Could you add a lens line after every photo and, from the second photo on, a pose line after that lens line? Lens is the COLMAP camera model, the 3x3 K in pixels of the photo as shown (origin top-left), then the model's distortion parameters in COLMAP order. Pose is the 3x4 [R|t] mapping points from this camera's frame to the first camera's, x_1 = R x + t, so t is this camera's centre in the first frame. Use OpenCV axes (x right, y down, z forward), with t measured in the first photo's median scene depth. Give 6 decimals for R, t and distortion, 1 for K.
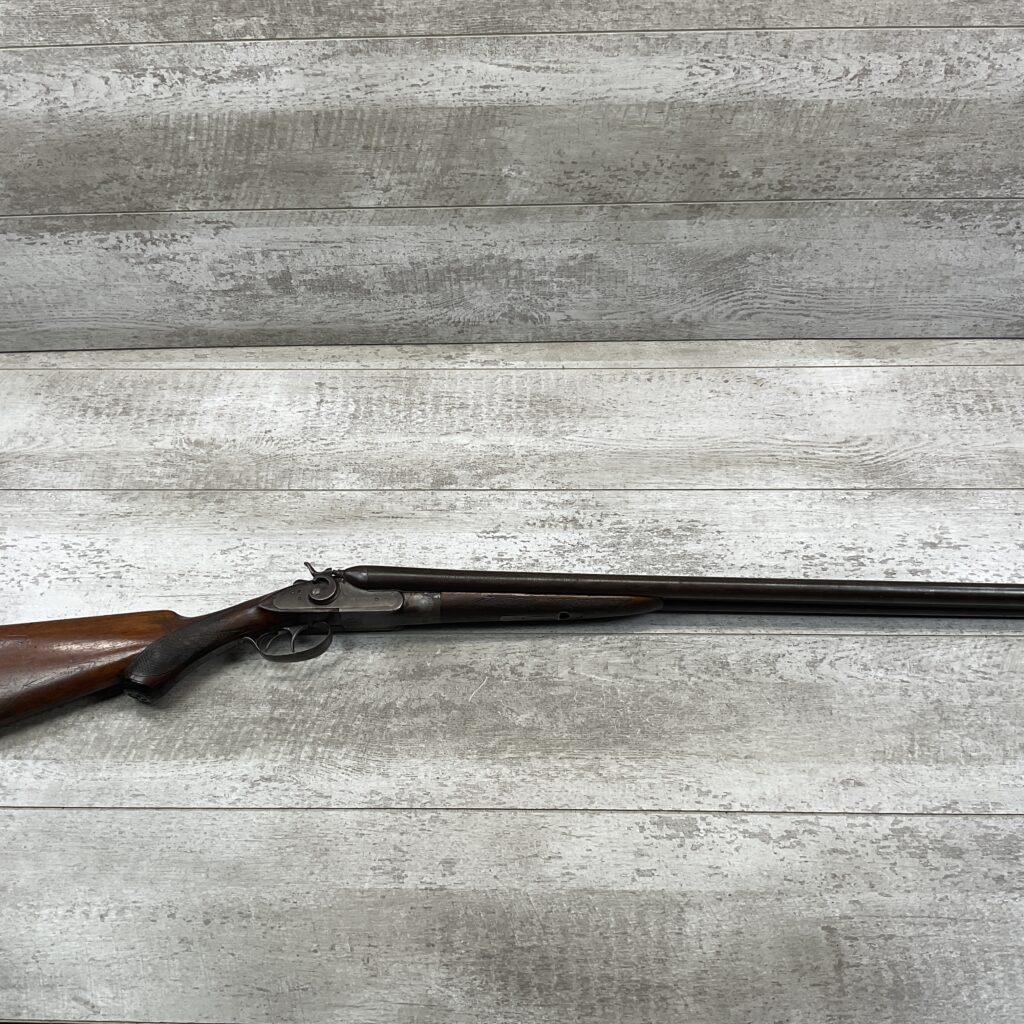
lens RADIAL K [[1146.4, 0, 513.4], [0, 1146.4, 507.3], [0, 0, 1]] dist [0.052409, 0.000000]
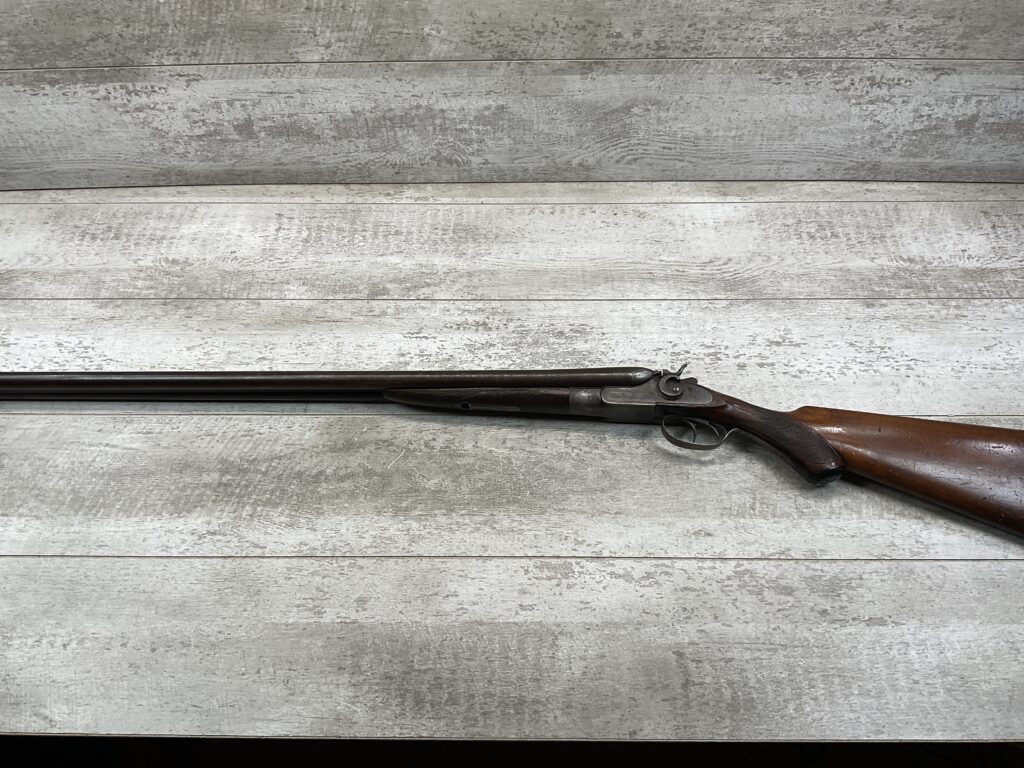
lens RADIAL K [[854.0, 0, 513.9], [0, 854.0, 383.8], [0, 0, 1]] dist [0.099124, -0.207935]
pose [[0.999863, 0.000928, 0.016554, 0.071363], [-0.001373, 0.999638, 0.026883, 0.051491], [-0.016523, -0.026902, 0.999502, 0.099944]]
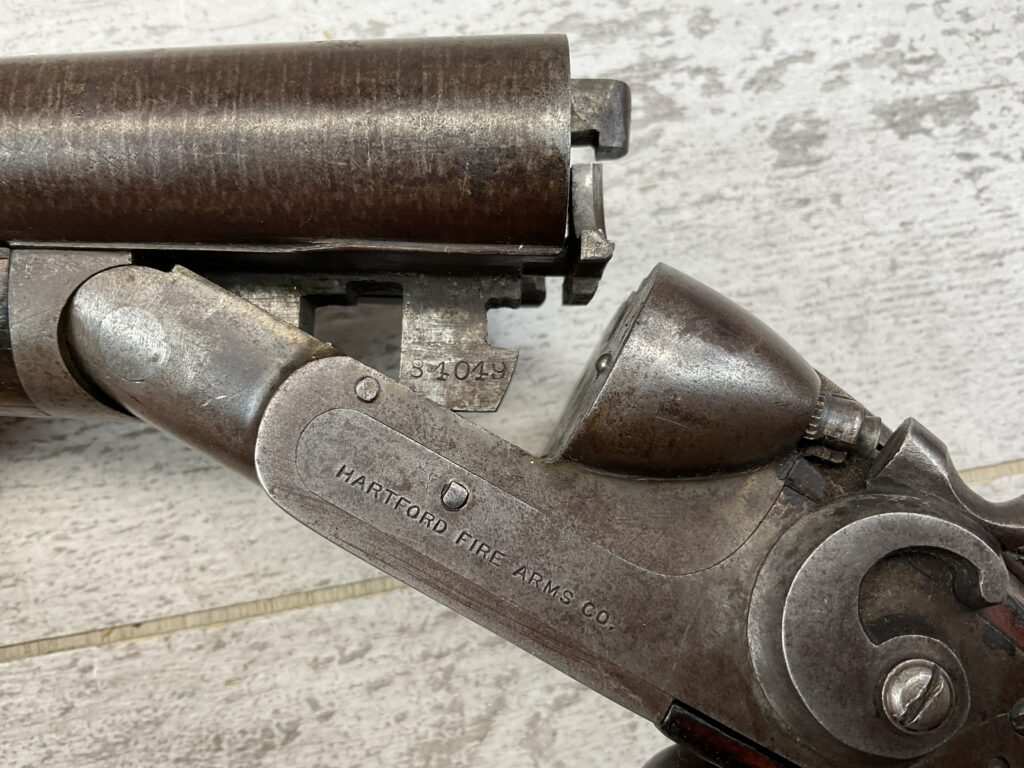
lens RADIAL K [[854.0, 0, 537.5], [0, 854.0, 347.6], [0, 0, 1]] dist [0.099124, -0.207935]
pose [[0.975876, -0.178553, 0.125640, 0.251981], [0.096421, 0.868773, 0.485733, 0.010023], [-0.195882, -0.461901, 0.865031, 0.848242]]
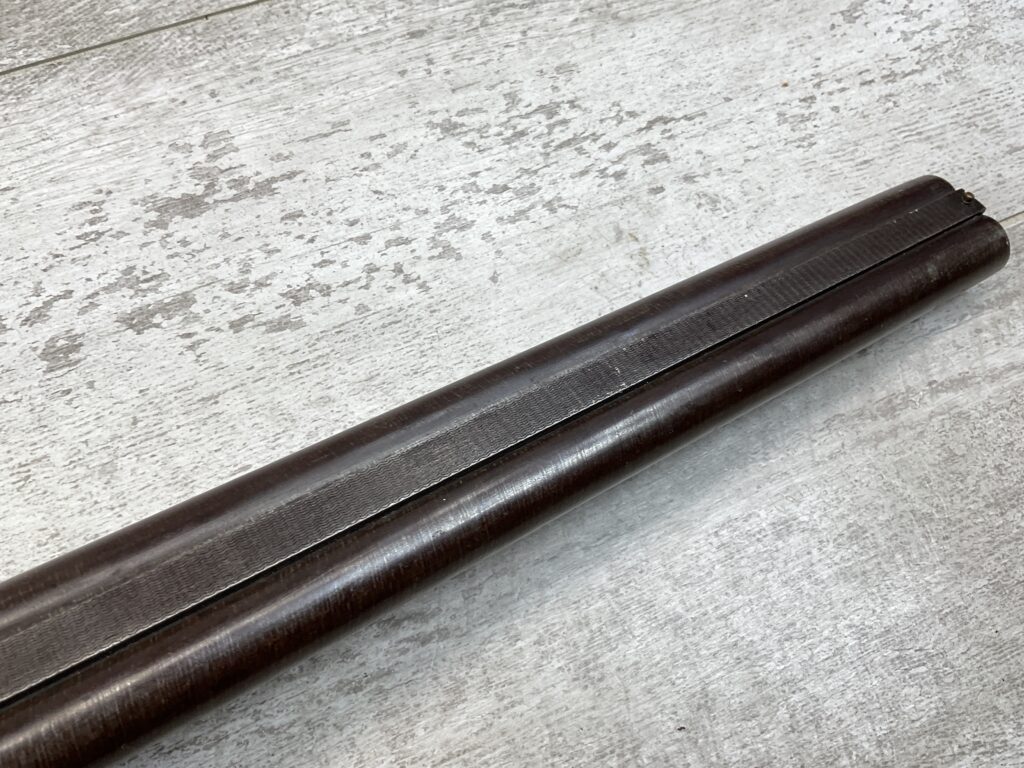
lens RADIAL K [[854.0, 0, 508.6], [0, 854.0, 381.6], [0, 0, 1]] dist [0.099124, -0.207935]
pose [[0.895373, -0.364780, 0.255426, 0.364979], [0.277713, 0.905778, 0.320066, 0.025407], [-0.348113, -0.215643, 0.912313, 0.749798]]
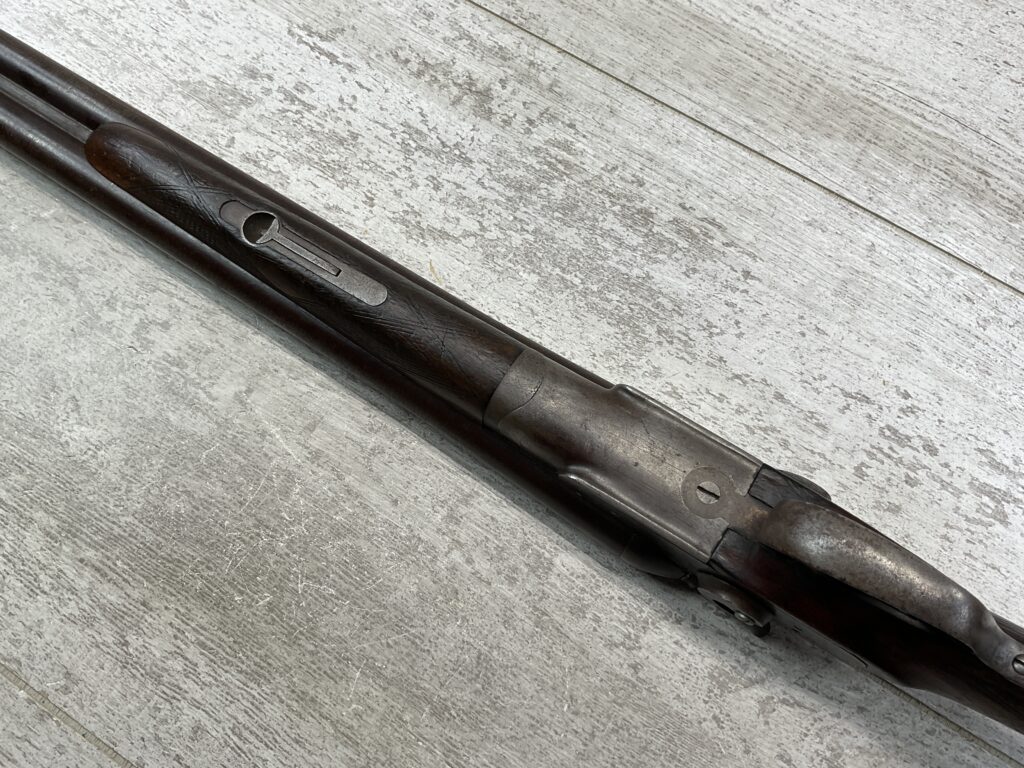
lens RADIAL K [[854.0, 0, 509.7], [0, 854.0, 390.5], [0, 0, 1]] dist [0.099124, -0.207935]
pose [[0.851041, 0.507106, -0.136286, 0.172633], [-0.422074, 0.815025, 0.396974, -0.033974], [0.312384, -0.280318, 0.907655, 0.679558]]
